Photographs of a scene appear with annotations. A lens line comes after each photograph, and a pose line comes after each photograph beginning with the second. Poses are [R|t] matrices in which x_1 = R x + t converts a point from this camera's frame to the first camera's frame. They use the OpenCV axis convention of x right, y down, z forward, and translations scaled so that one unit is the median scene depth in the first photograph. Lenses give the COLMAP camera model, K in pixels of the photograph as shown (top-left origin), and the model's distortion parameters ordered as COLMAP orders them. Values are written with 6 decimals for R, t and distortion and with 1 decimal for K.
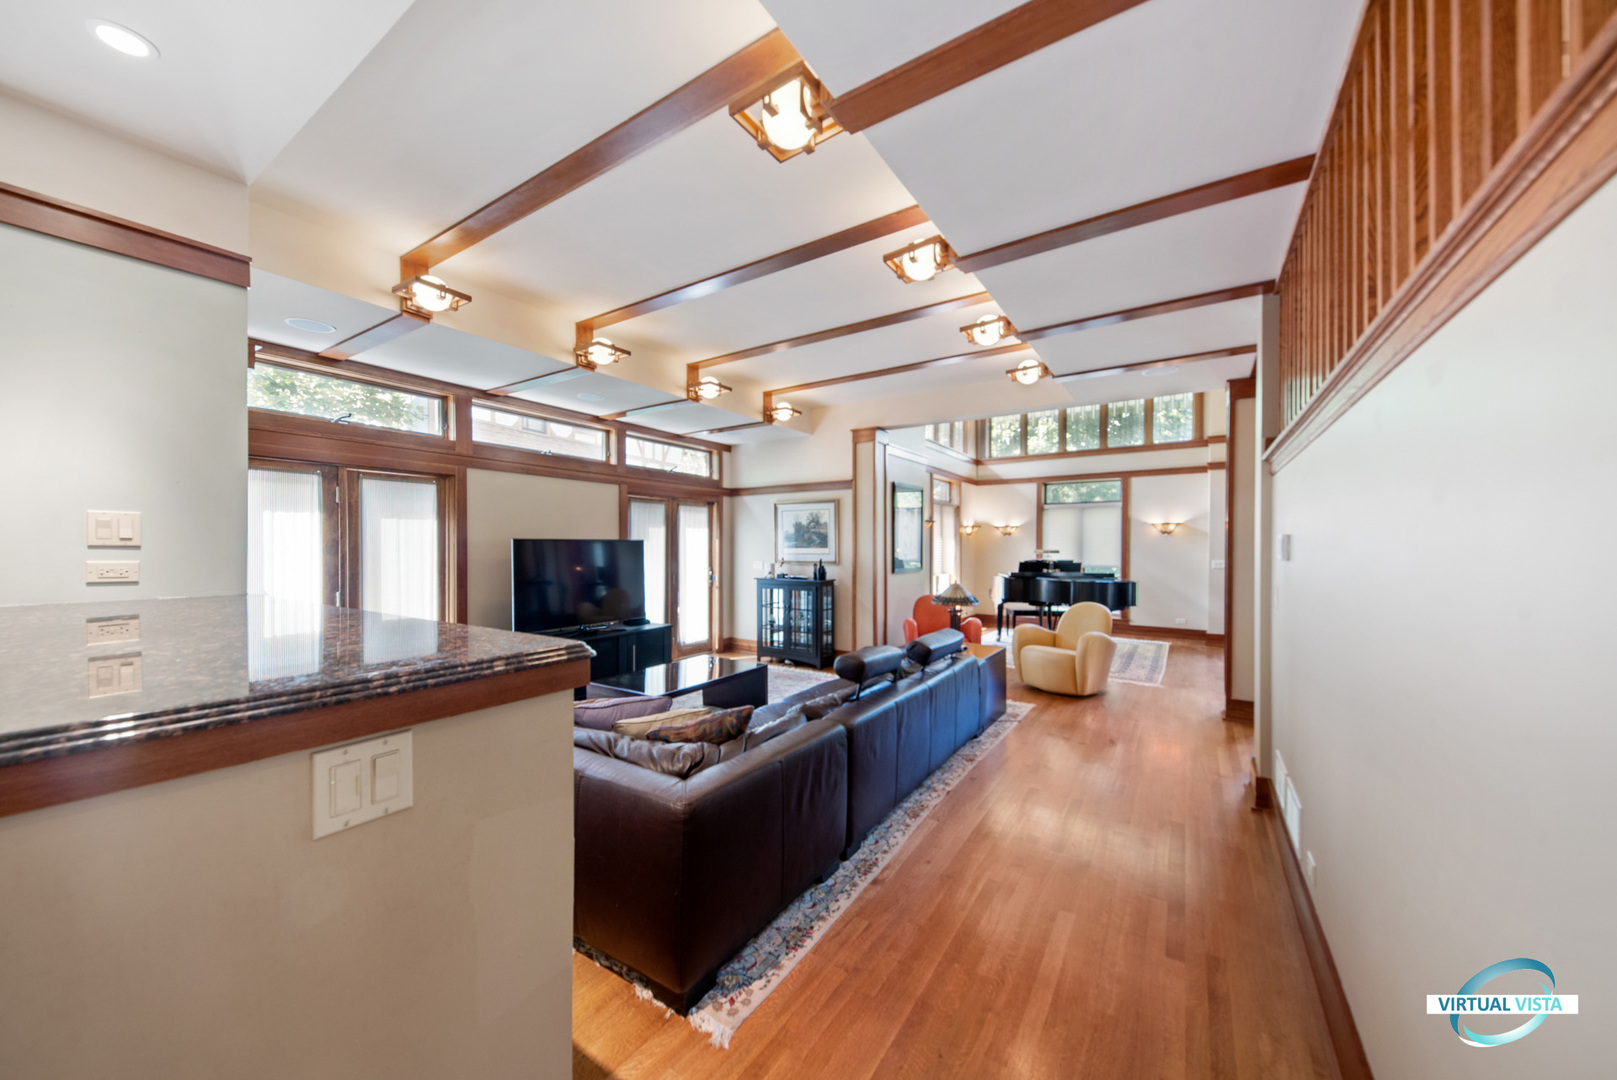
lens RADIAL K [[572.0, 0, 805.9], [0, 572.0, 545.6], [0, 0, 1]] dist [0.008835, -0.004268]
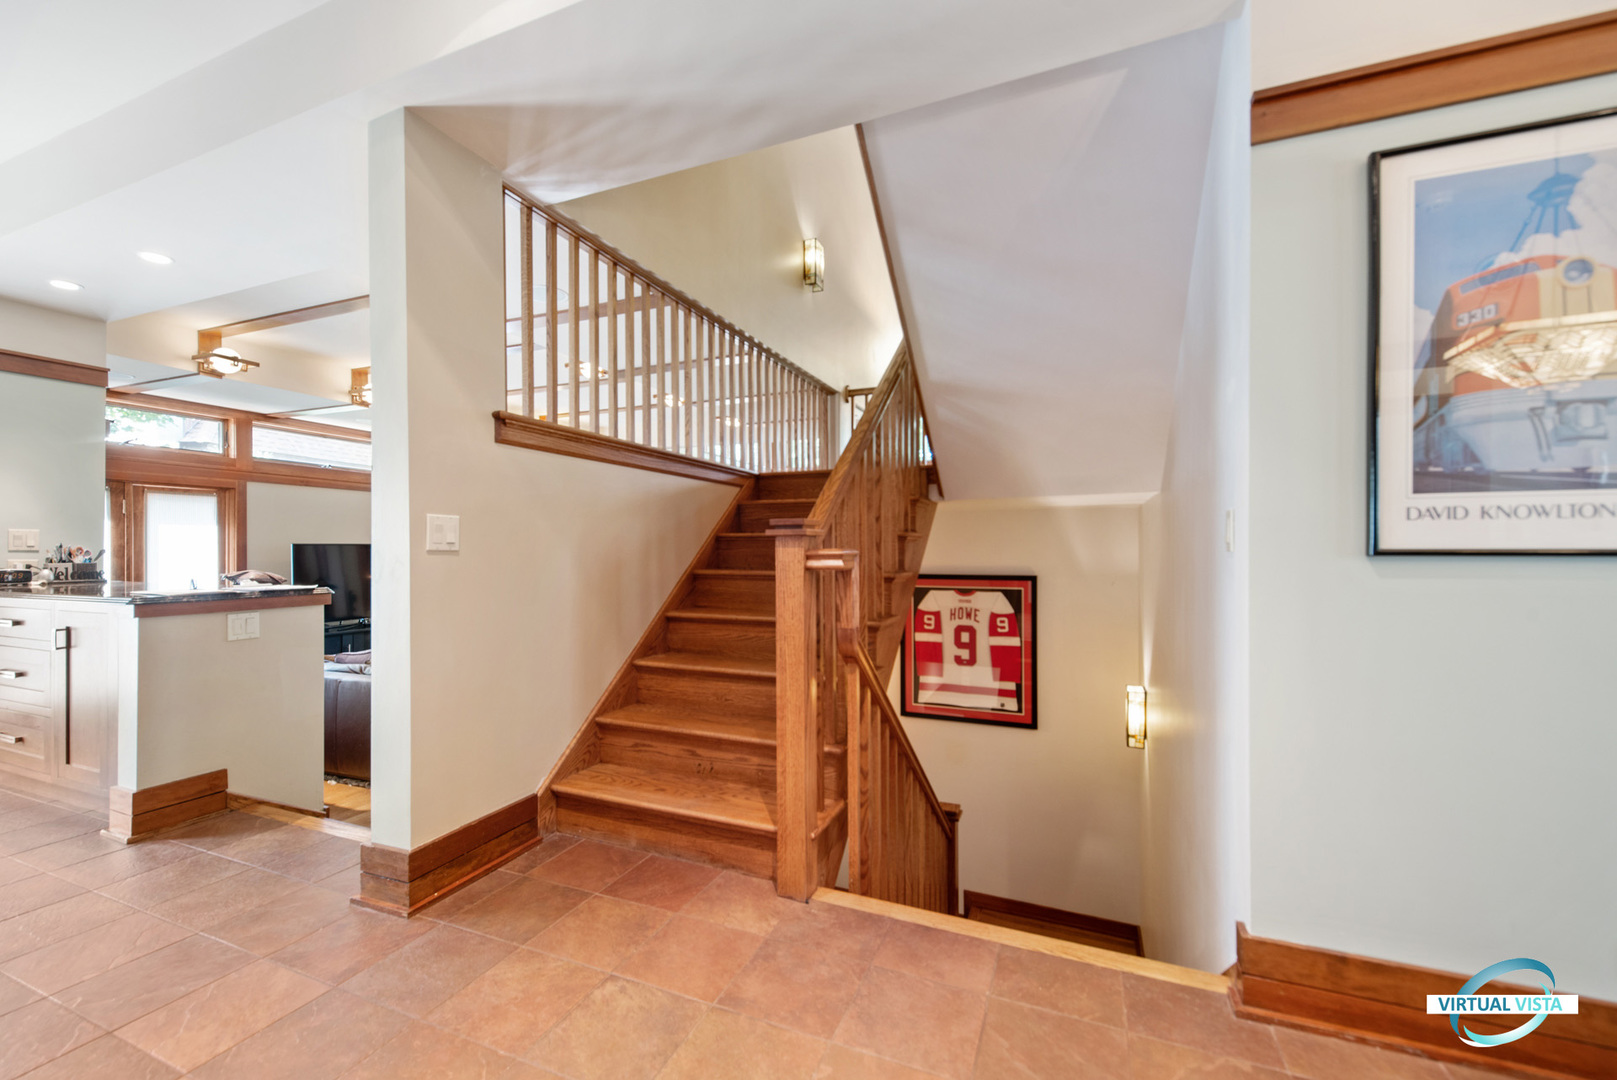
lens RADIAL K [[658.2, 0, 809.4], [0, 658.2, 550.6], [0, 0, 1]] dist [-0.001439, -0.000284]
pose [[0.980820, -0.000866, 0.194914, 0.249268], [0.000906, 1.000000, -0.000117, 0.001182], [-0.194913, 0.000292, 0.980820, -0.499179]]
